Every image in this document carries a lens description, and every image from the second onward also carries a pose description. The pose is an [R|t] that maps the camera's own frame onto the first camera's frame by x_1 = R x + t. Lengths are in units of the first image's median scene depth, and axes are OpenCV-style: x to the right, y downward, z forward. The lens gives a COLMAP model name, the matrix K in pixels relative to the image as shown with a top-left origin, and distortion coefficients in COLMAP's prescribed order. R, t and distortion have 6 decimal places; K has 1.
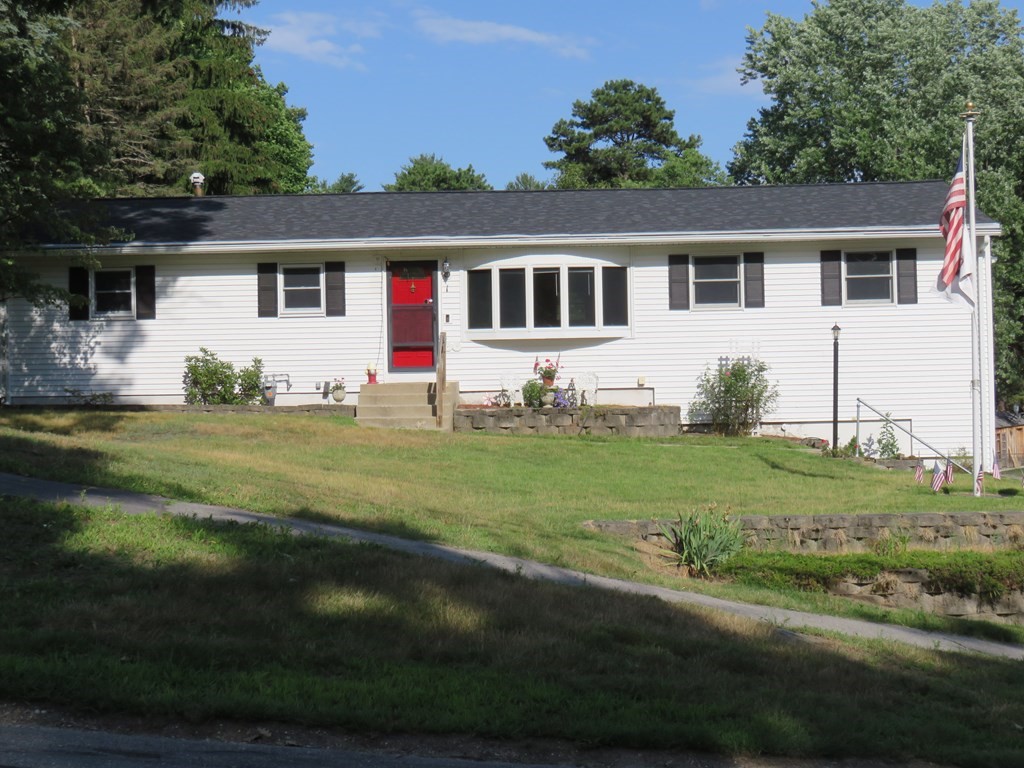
lens RADIAL K [[1537.4, 0, 511.1], [0, 1537.4, 454.0], [0, 0, 1]] dist [-0.328338, 0.000000]
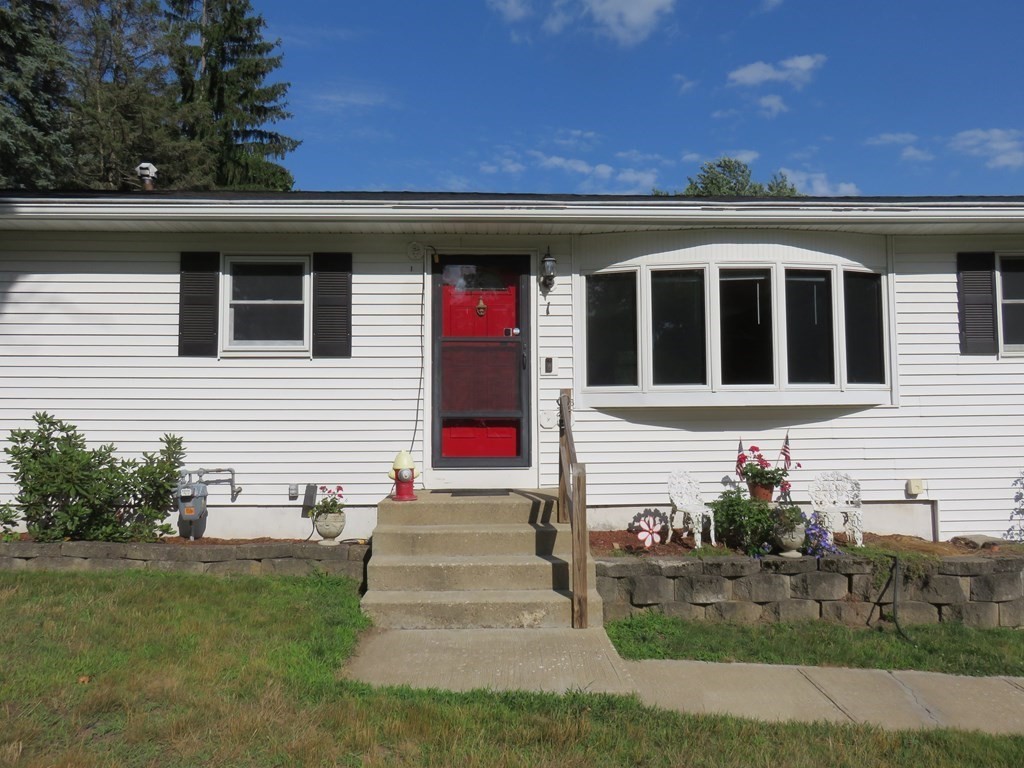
lens RADIAL K [[769.6, 0, 506.5], [0, 769.6, 381.4], [0, 0, 1]] dist [-0.018102, -0.005382]
pose [[0.997455, 0.014171, 0.069872, -0.074382], [-0.006463, 0.993985, -0.109329, -0.054313], [-0.071001, 0.108599, 0.991547, 0.742595]]
